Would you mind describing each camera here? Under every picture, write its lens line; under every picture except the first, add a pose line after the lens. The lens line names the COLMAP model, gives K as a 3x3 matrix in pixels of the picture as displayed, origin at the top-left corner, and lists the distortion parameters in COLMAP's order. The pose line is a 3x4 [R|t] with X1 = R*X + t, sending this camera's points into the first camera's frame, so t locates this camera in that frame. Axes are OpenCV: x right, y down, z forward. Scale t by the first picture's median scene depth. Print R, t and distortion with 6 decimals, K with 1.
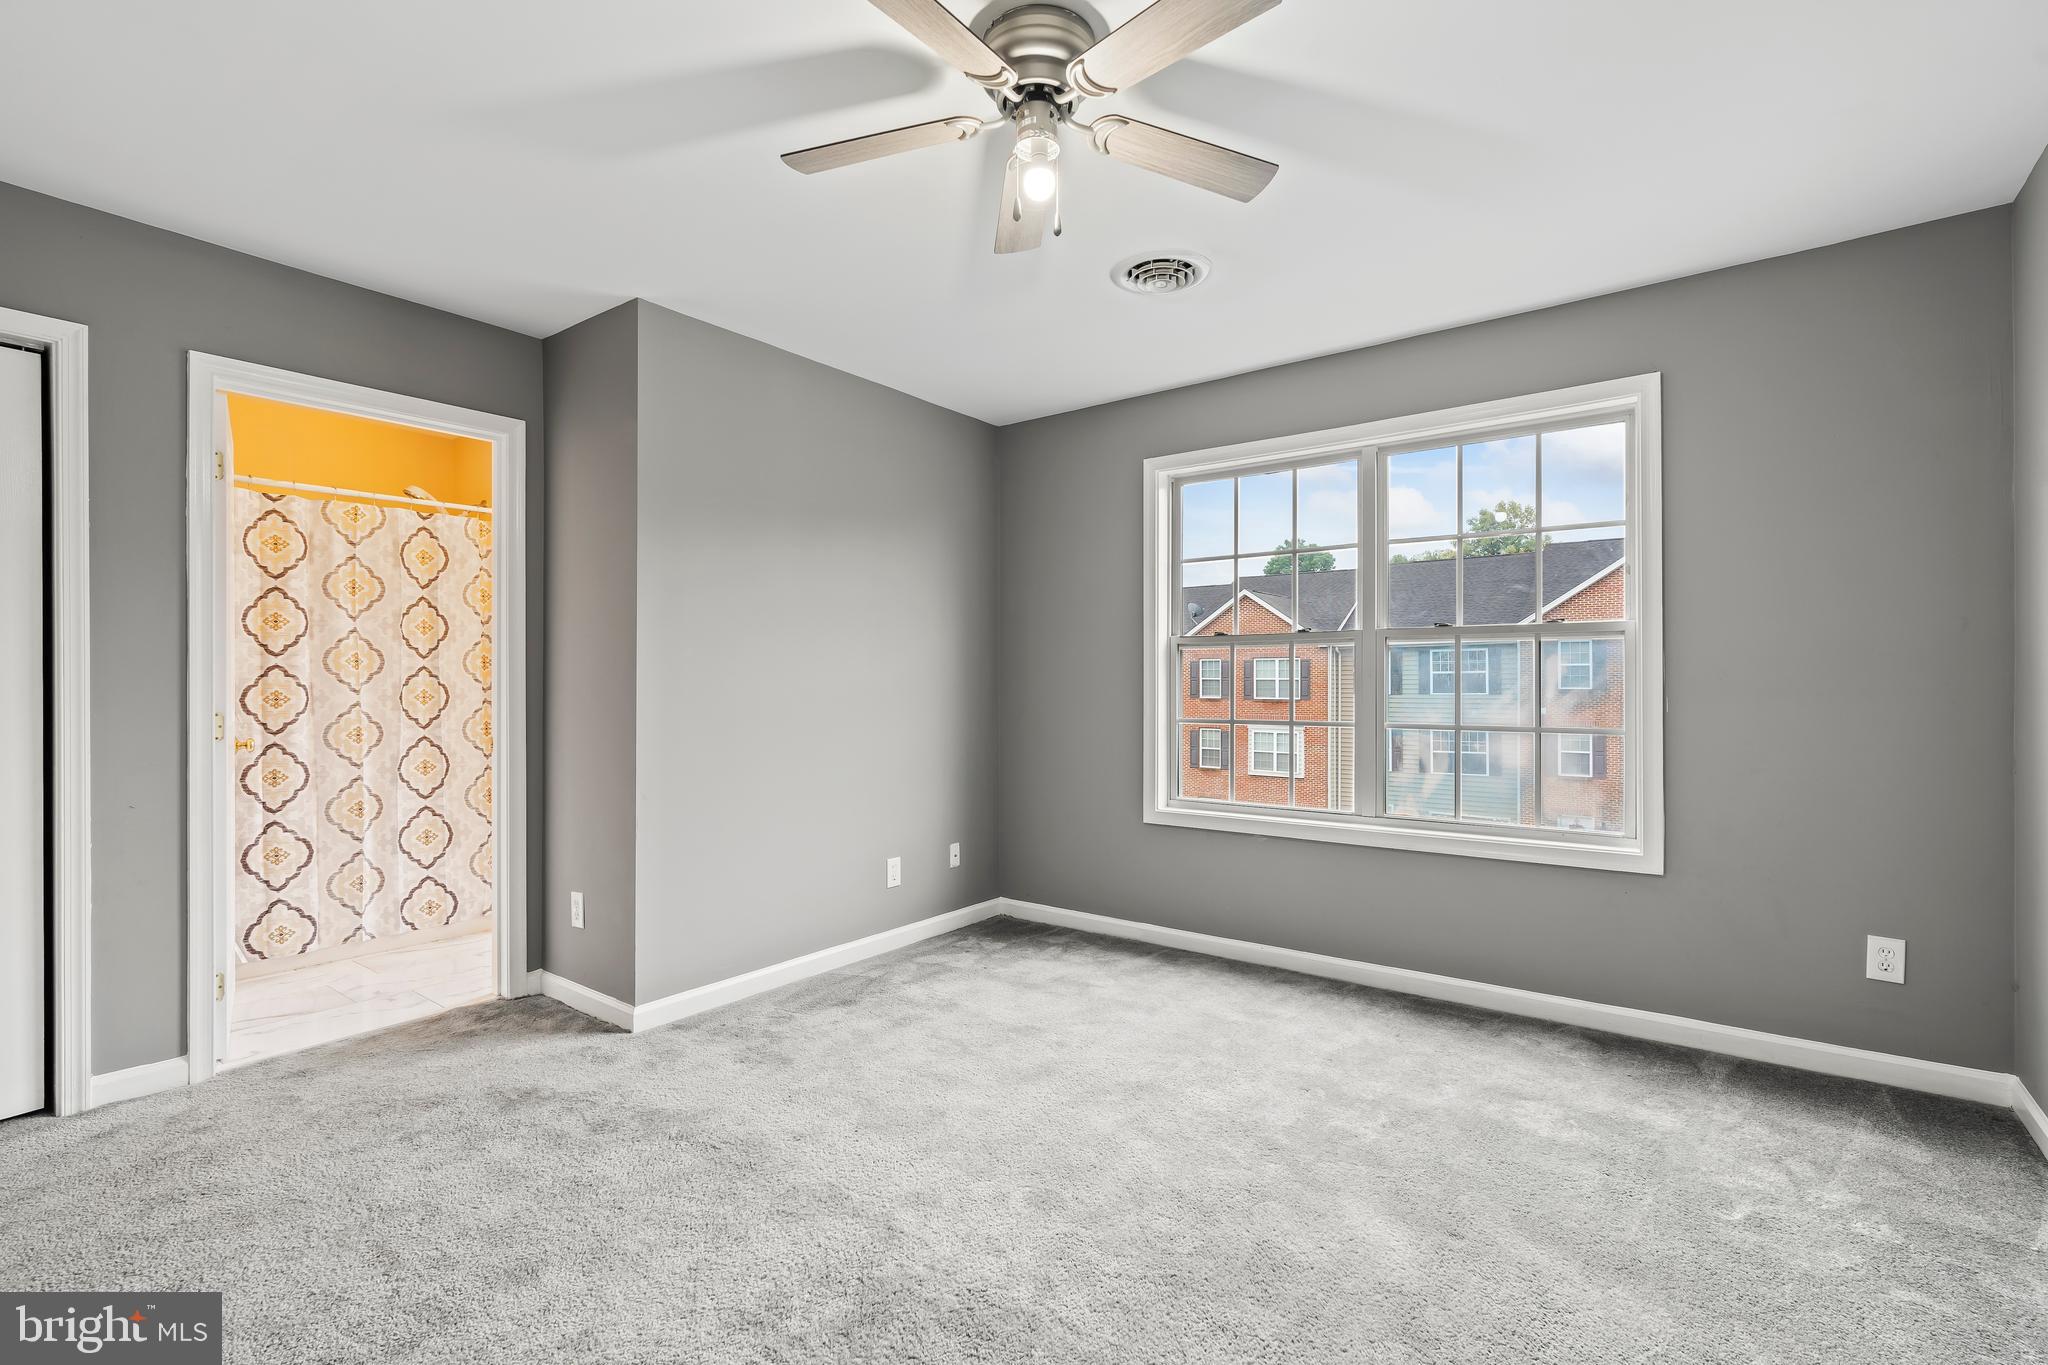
lens RADIAL K [[929.3, 0, 1020.4], [0, 929.3, 681.9], [0, 0, 1]] dist [-0.009620, 0.002785]
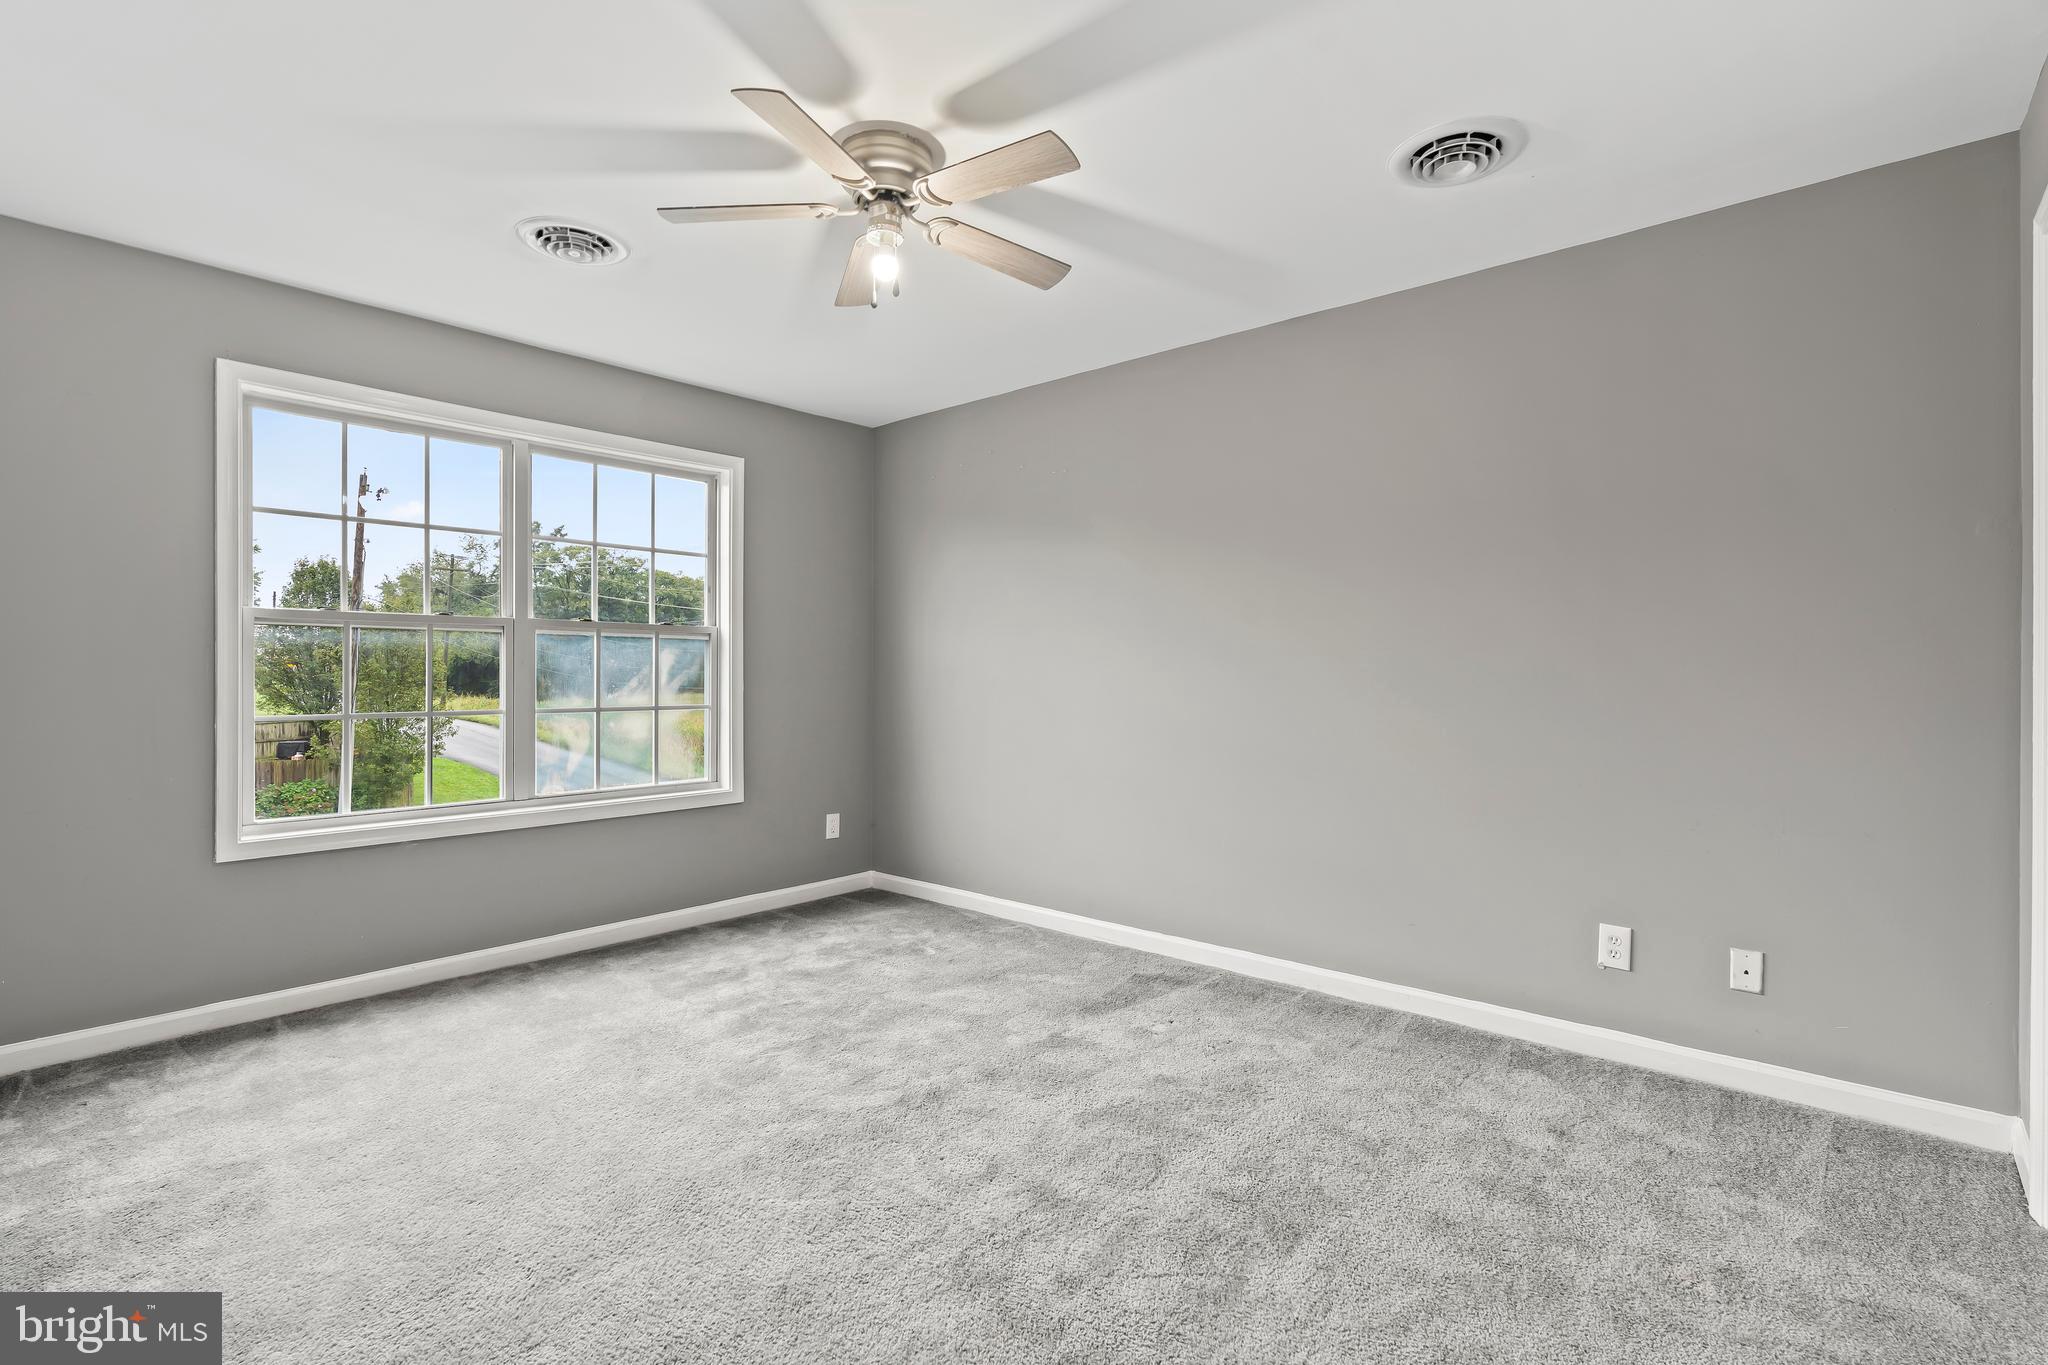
lens RADIAL K [[929.3, 0, 1017.7], [0, 929.3, 679.0], [0, 0, 1]] dist [-0.009620, 0.002785]
pose [[0.074553, -0.003020, 0.997212, -0.663317], [-0.001774, 0.999993, 0.003161, 0.007135], [-0.997215, -0.002005, 0.074547, 0.408489]]
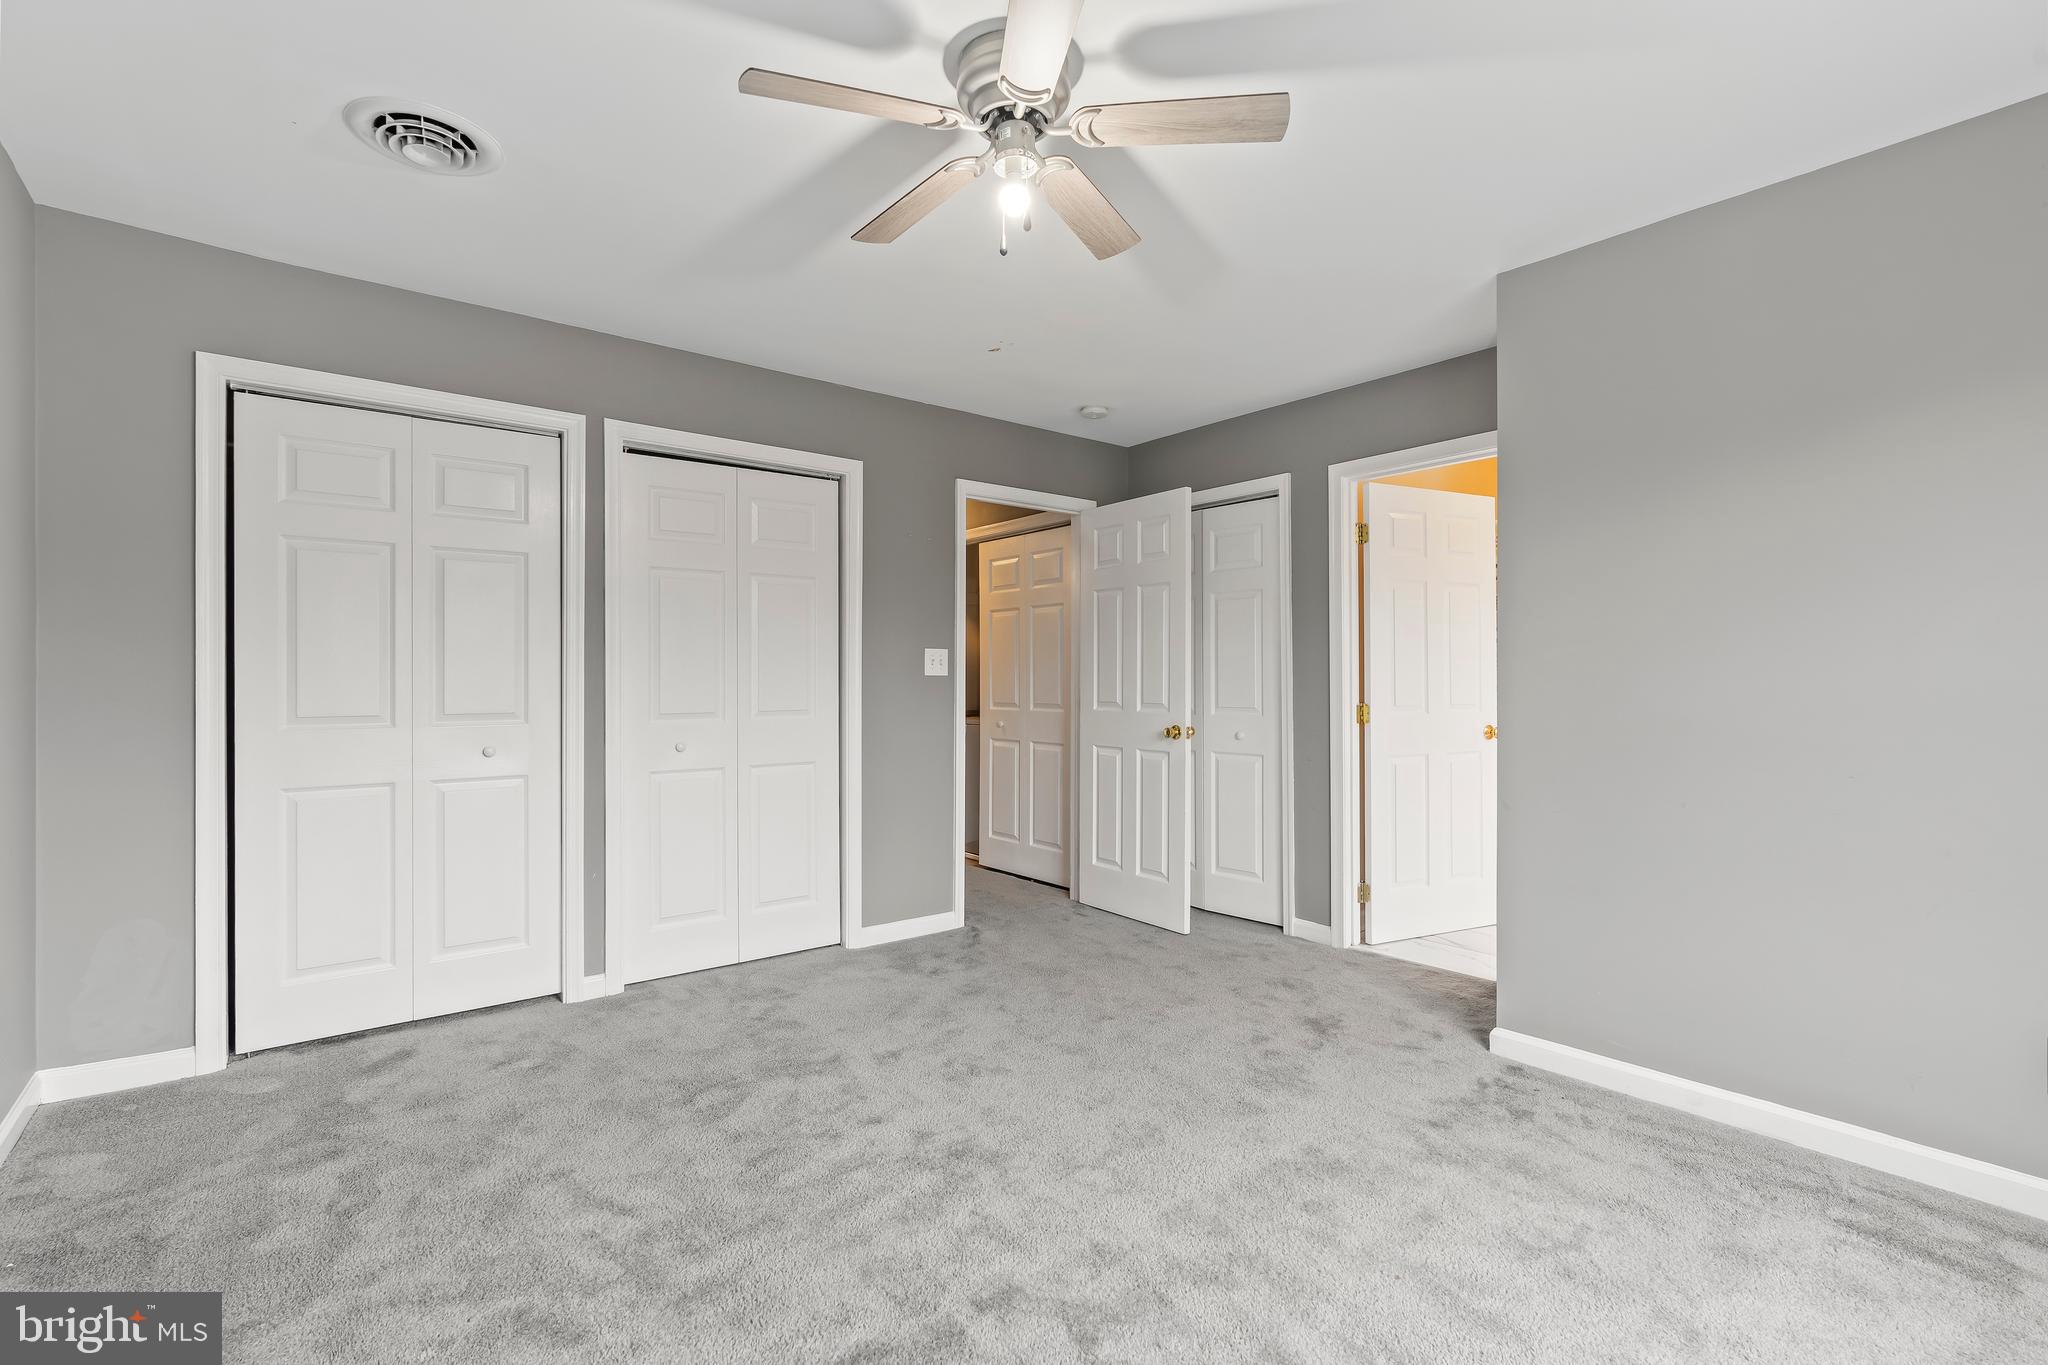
lens RADIAL K [[929.3, 0, 1017.9], [0, 929.3, 681.7], [0, 0, 1]] dist [-0.009620, 0.002785]
pose [[-0.250204, -0.000404, -0.968193, 0.569561], [0.003842, 0.999992, -0.001410, -0.000033], [0.968186, -0.004073, -0.250200, 0.709298]]
